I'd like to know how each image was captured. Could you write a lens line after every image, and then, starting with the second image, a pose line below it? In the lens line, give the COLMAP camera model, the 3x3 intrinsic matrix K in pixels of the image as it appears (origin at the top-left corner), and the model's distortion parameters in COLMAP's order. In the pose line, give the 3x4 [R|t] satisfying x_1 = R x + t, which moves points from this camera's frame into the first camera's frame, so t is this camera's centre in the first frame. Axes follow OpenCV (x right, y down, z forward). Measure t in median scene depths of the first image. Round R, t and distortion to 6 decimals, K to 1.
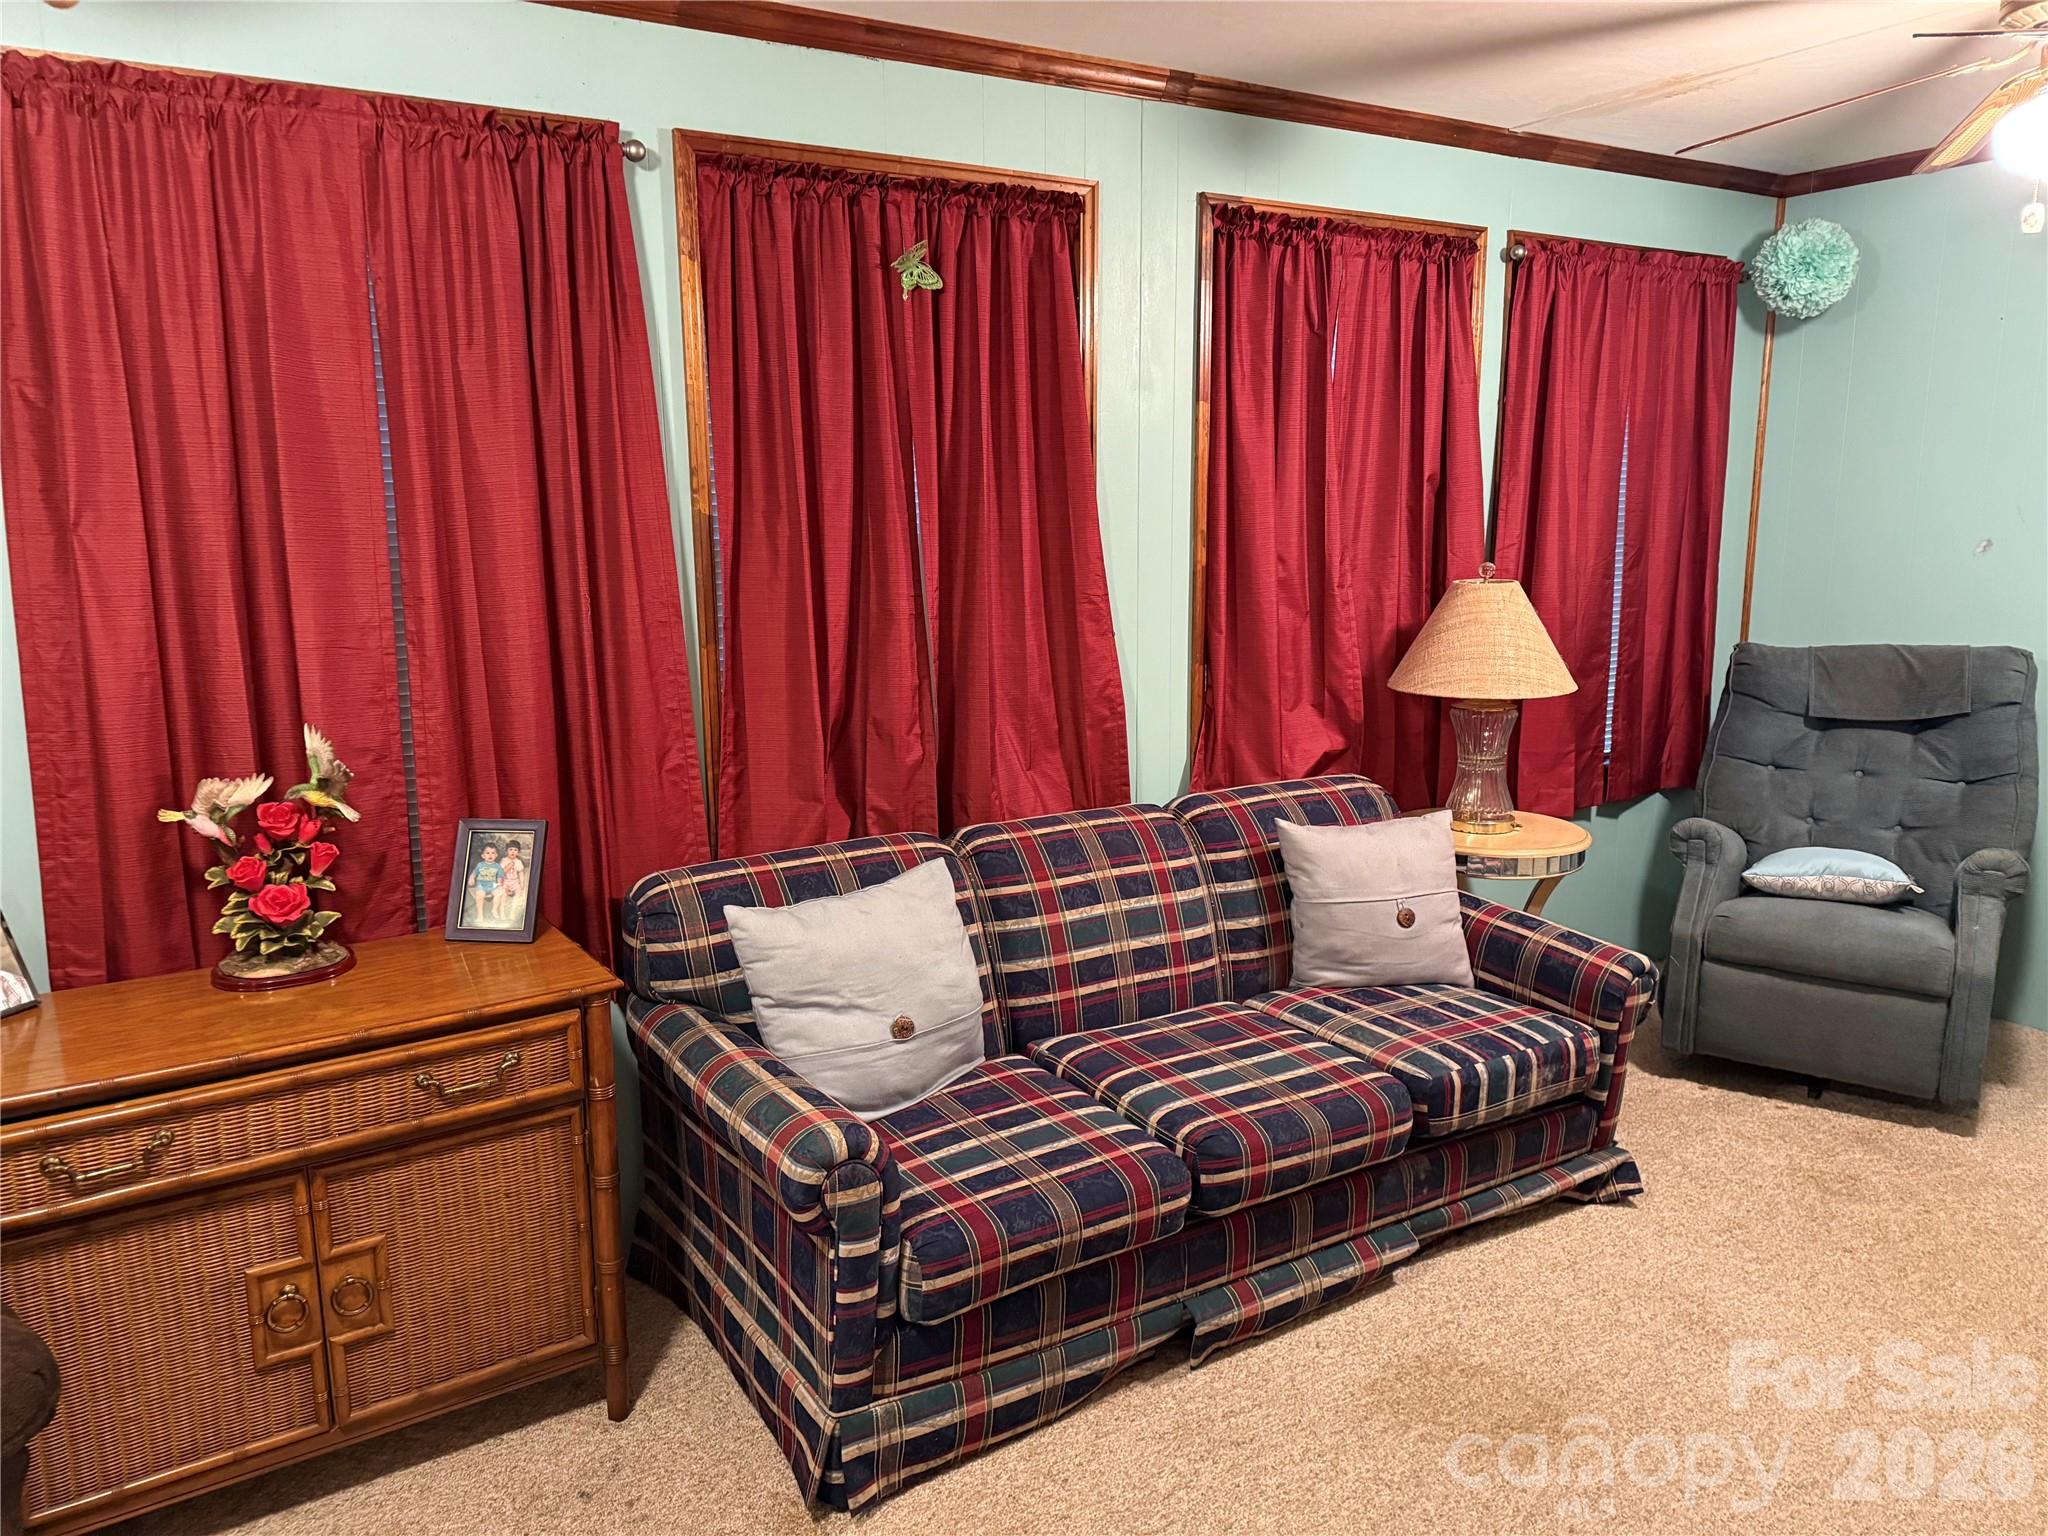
lens RADIAL K [[1424.2, 0, 1024.0], [0, 1424.2, 768.0], [0, 0, 1]] dist [0.004948, 0.002500]
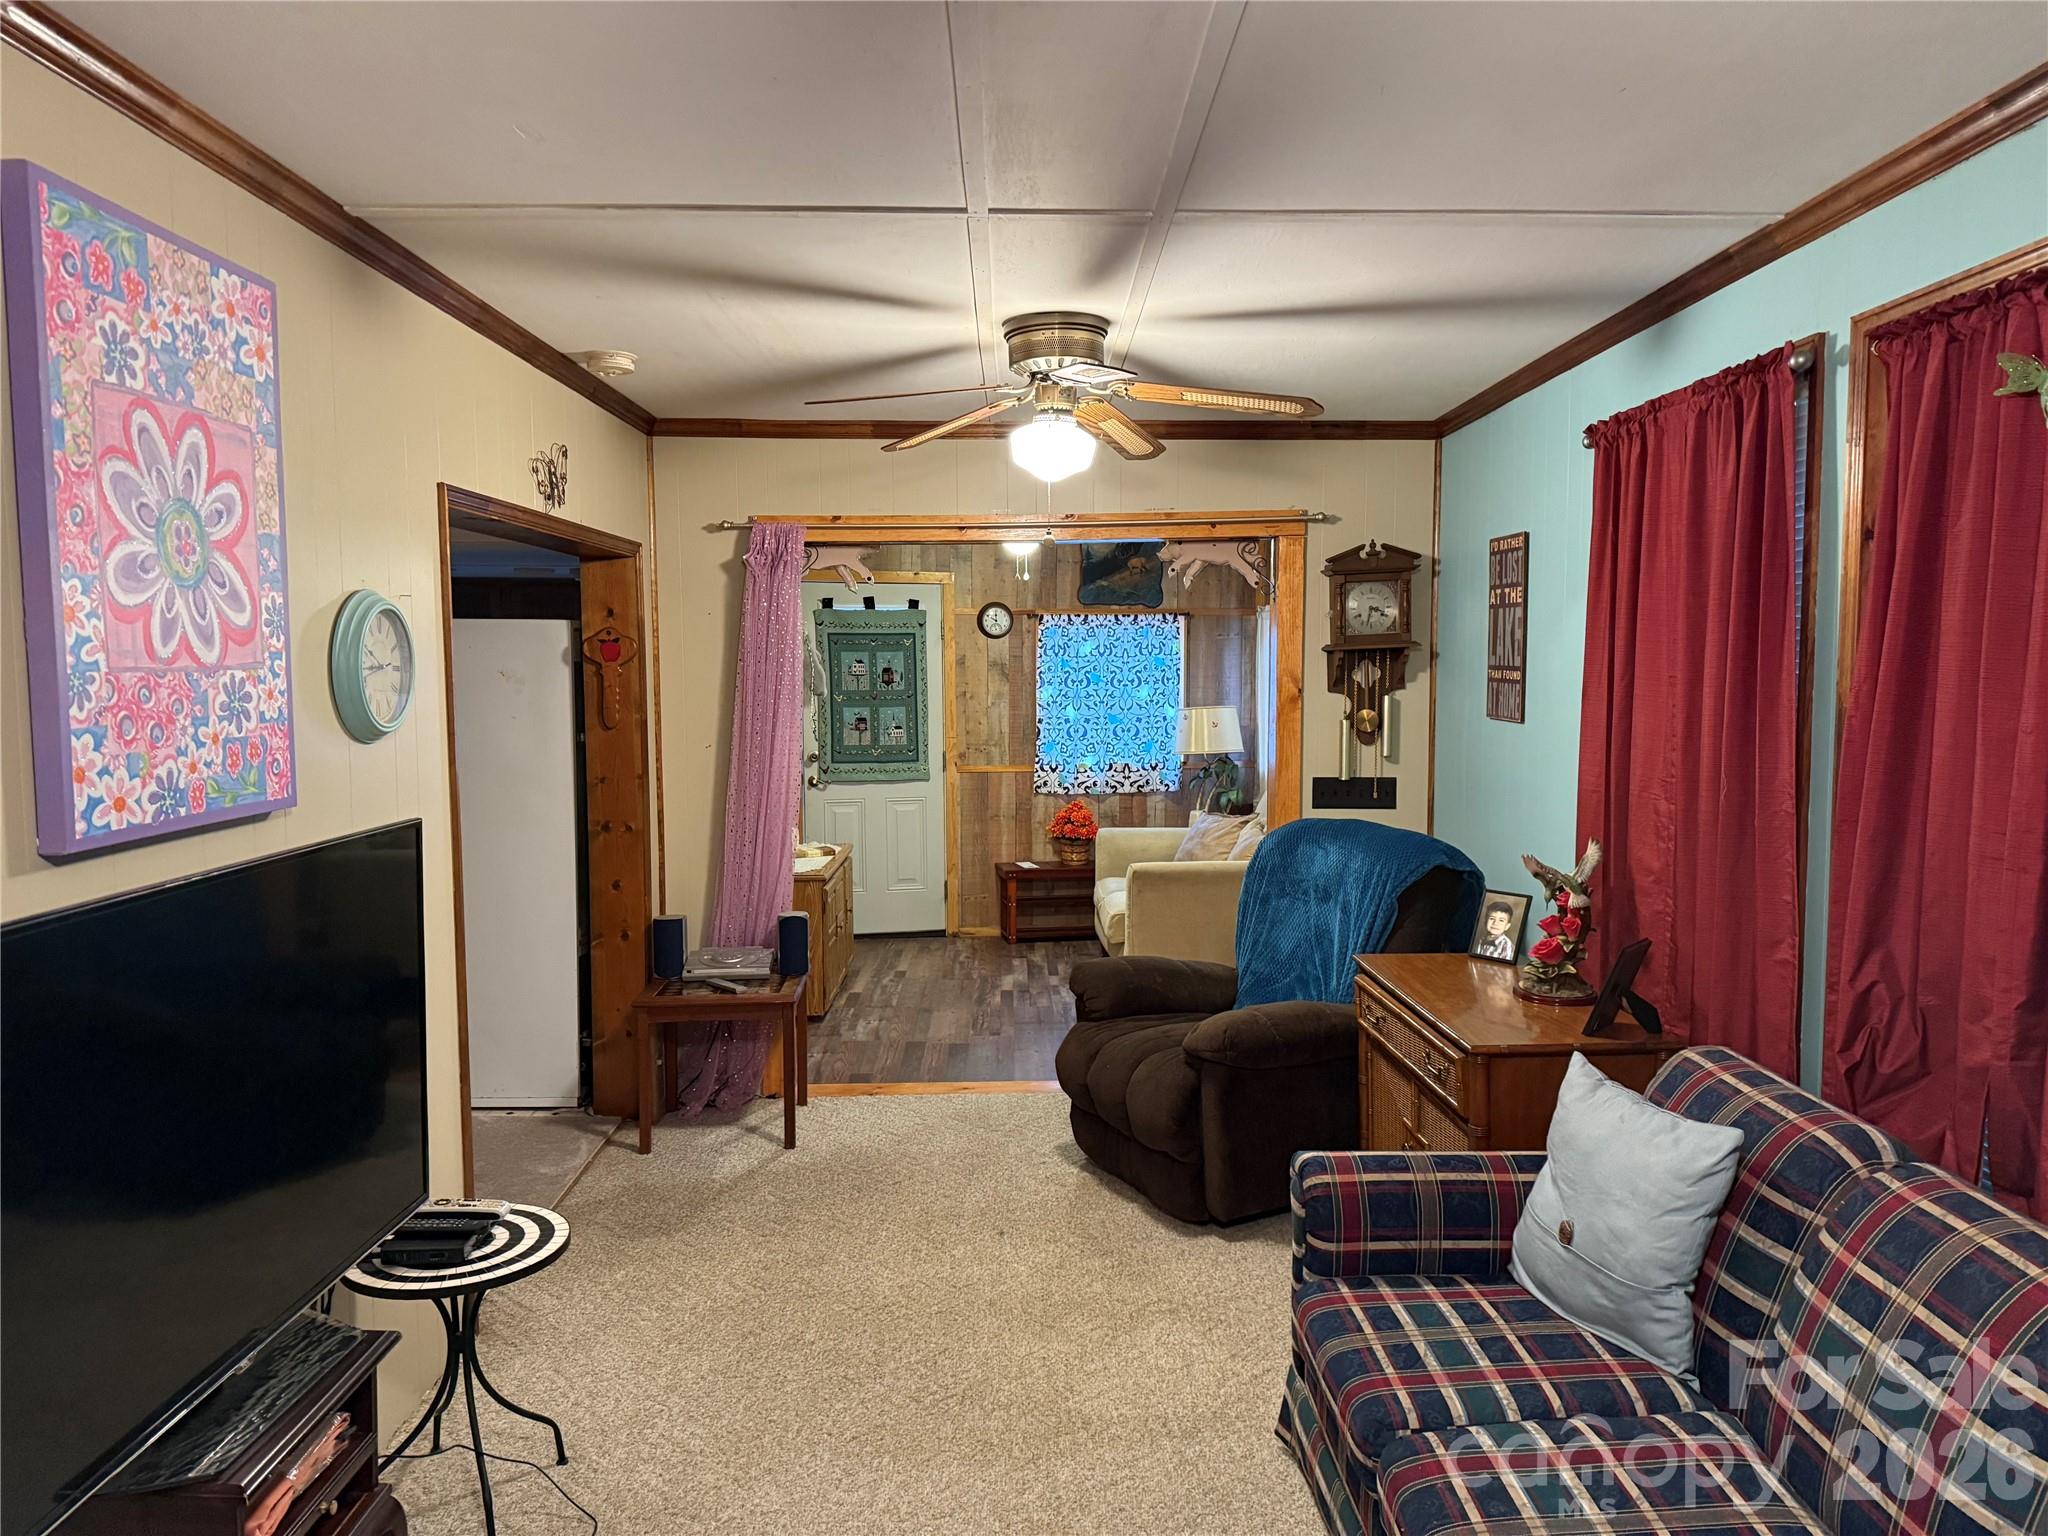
lens RADIAL K [[1424.2, 0, 1024.0], [0, 1424.2, 768.0], [0, 0, 1]] dist [0.004948, 0.002500]
pose [[-0.521781, 0.078337, -0.849475, 0.914468], [-0.145602, 0.972986, 0.179162, -0.248737], [0.840562, 0.217169, -0.496280, 1.103350]]
